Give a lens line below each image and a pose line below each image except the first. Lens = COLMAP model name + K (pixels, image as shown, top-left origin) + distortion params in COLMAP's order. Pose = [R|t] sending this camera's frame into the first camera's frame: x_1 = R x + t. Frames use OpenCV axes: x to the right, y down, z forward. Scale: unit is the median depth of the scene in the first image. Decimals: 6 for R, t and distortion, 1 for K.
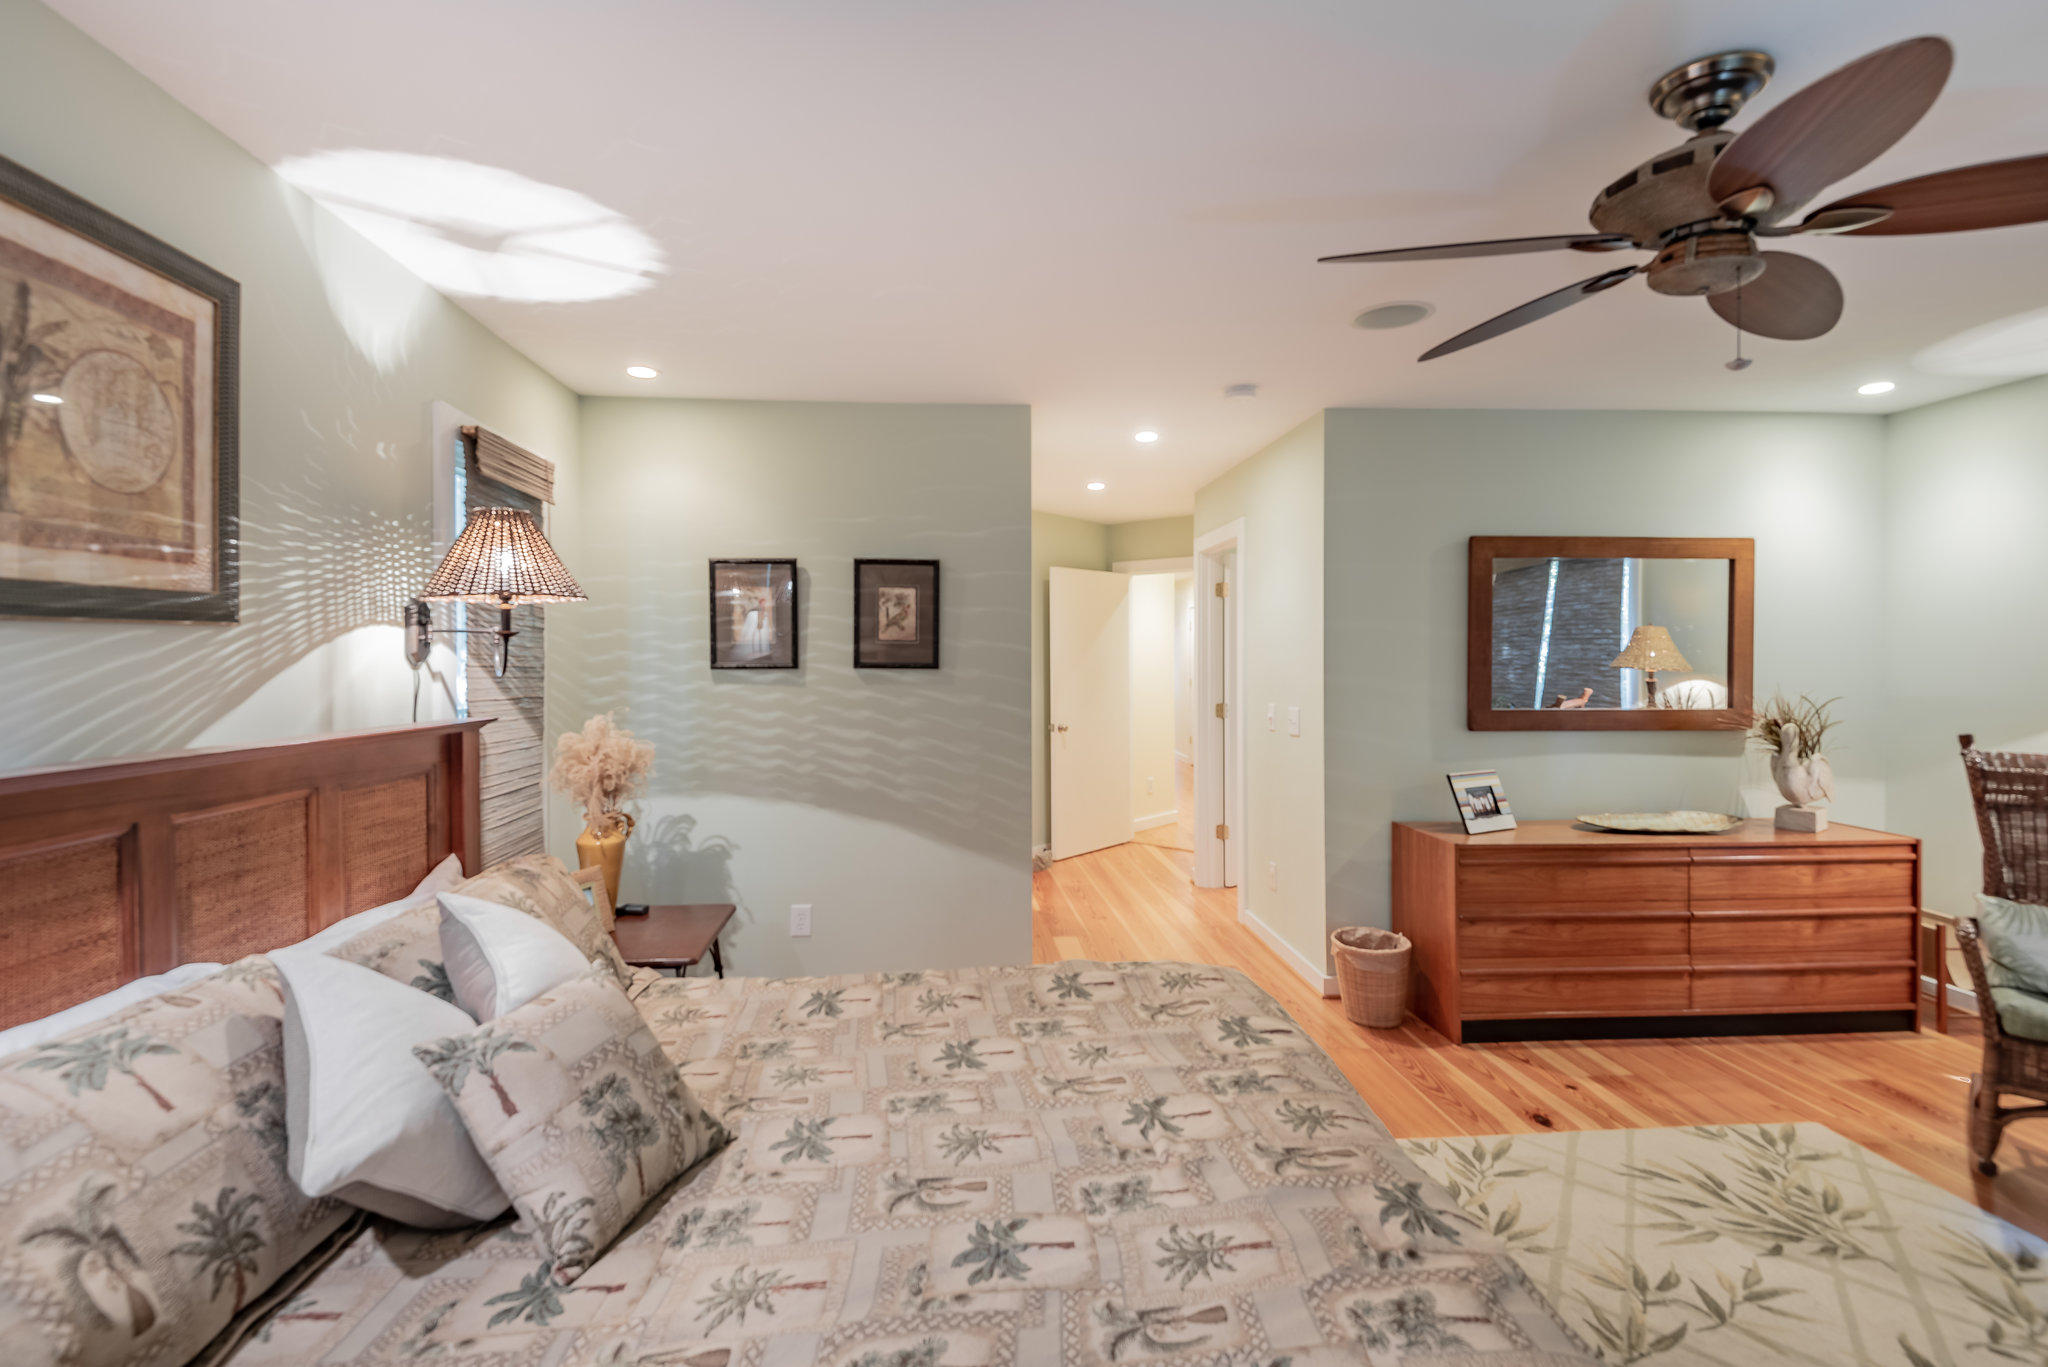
lens RADIAL K [[935.4, 0, 1030.4], [0, 935.4, 663.8], [0, 0, 1]] dist [-0.001378, -0.000526]
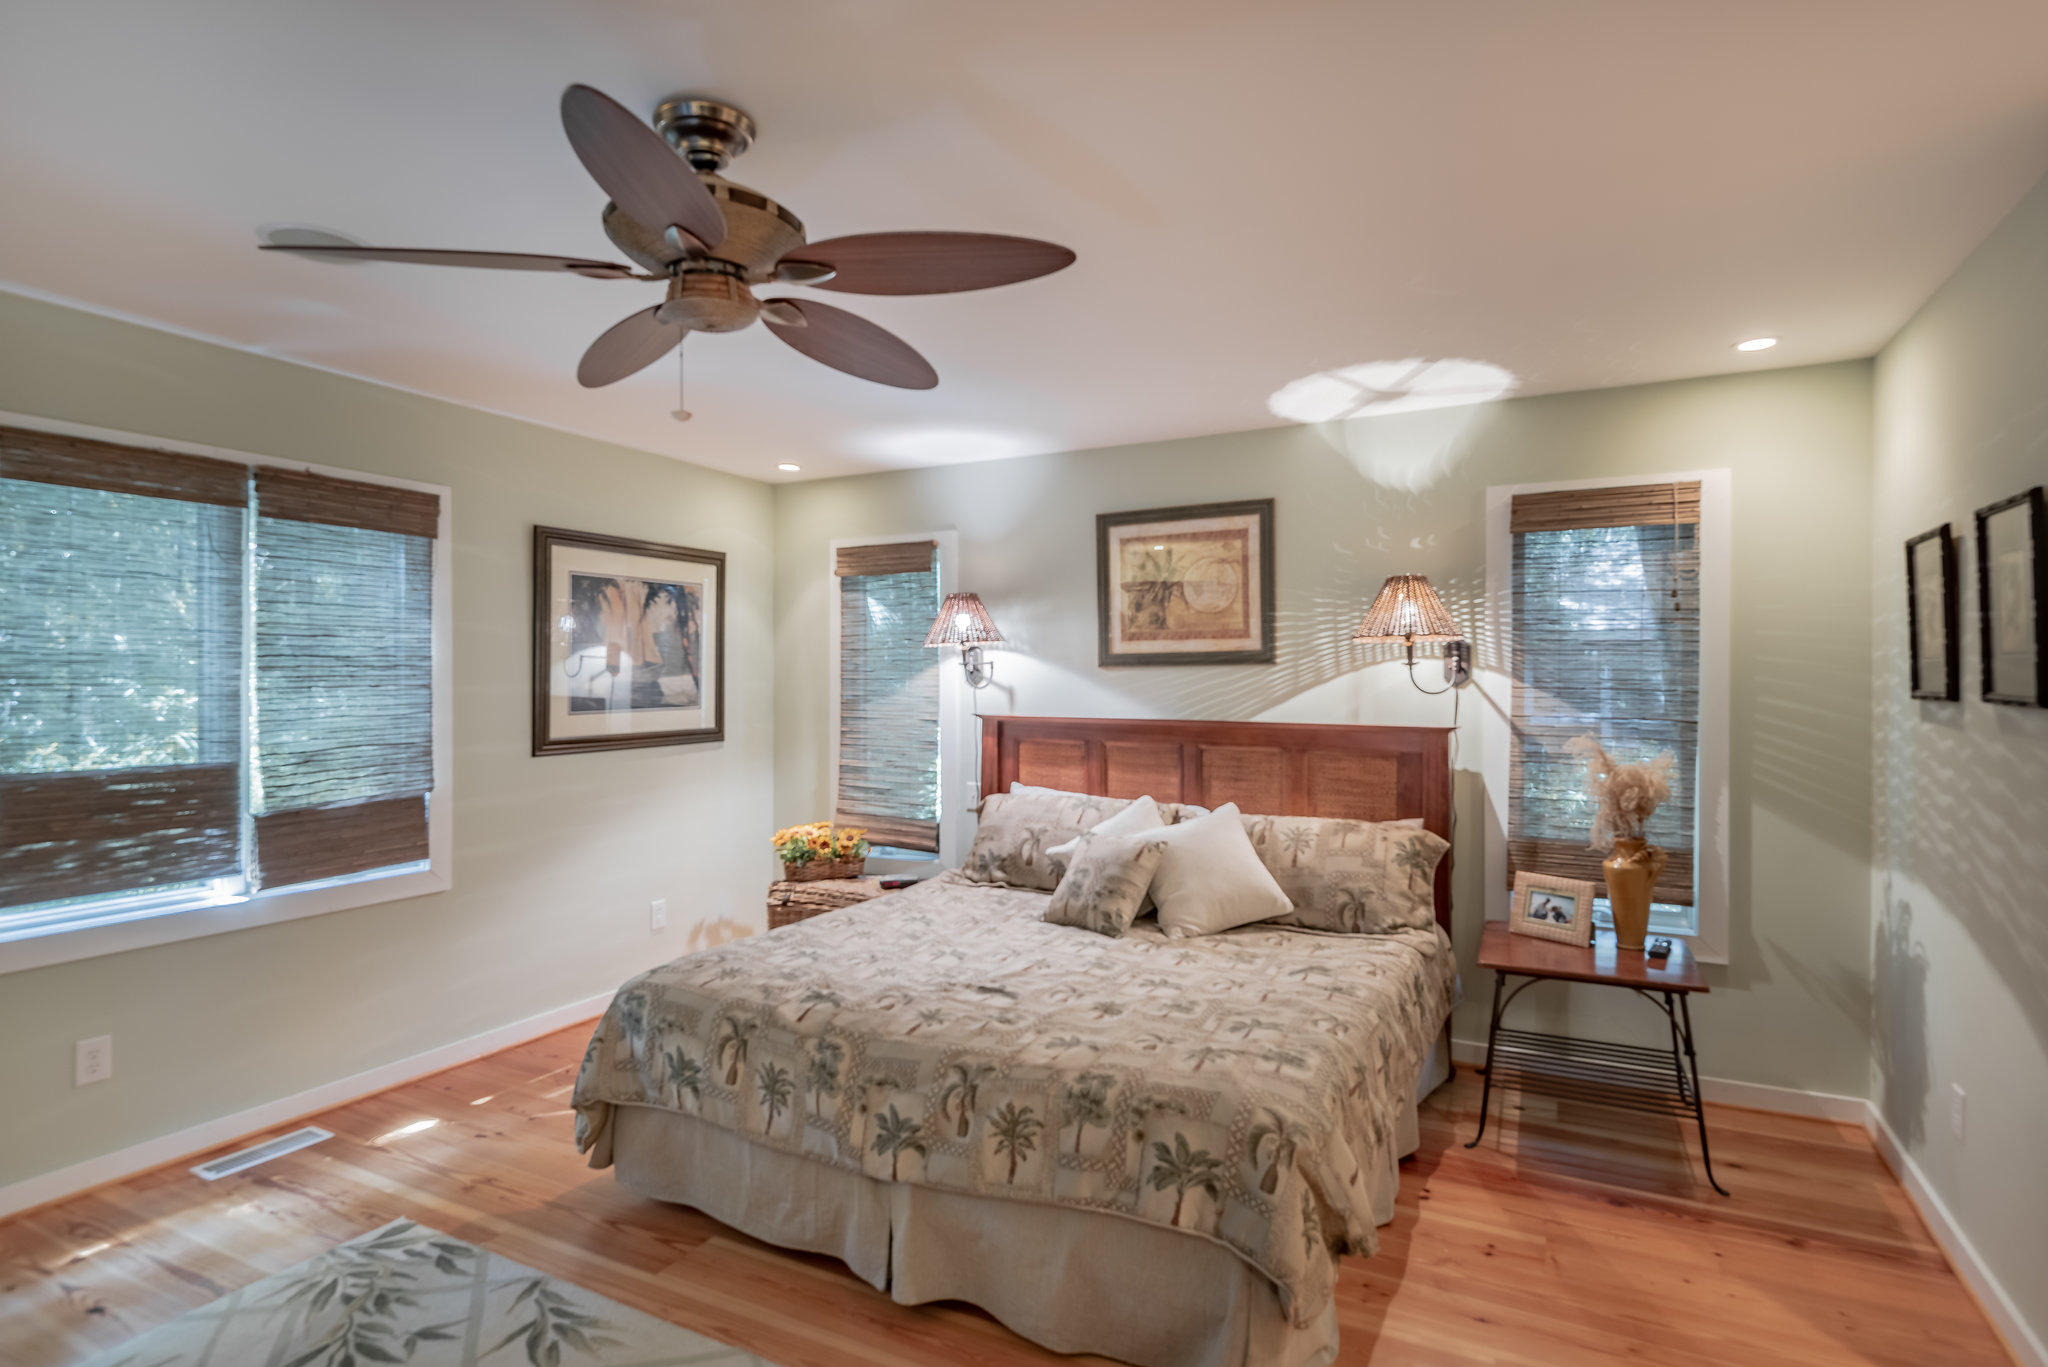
lens RADIAL K [[1057.9, 0, 1024.0], [0, 1057.9, 683.5], [0, 0, 1]] dist [0.002410, 0.000197]
pose [[-0.550207, 0.003758, -0.835020, 1.322547], [-0.007896, 0.999922, 0.009703, -0.016516], [0.834991, 0.011932, -0.550135, 1.719744]]
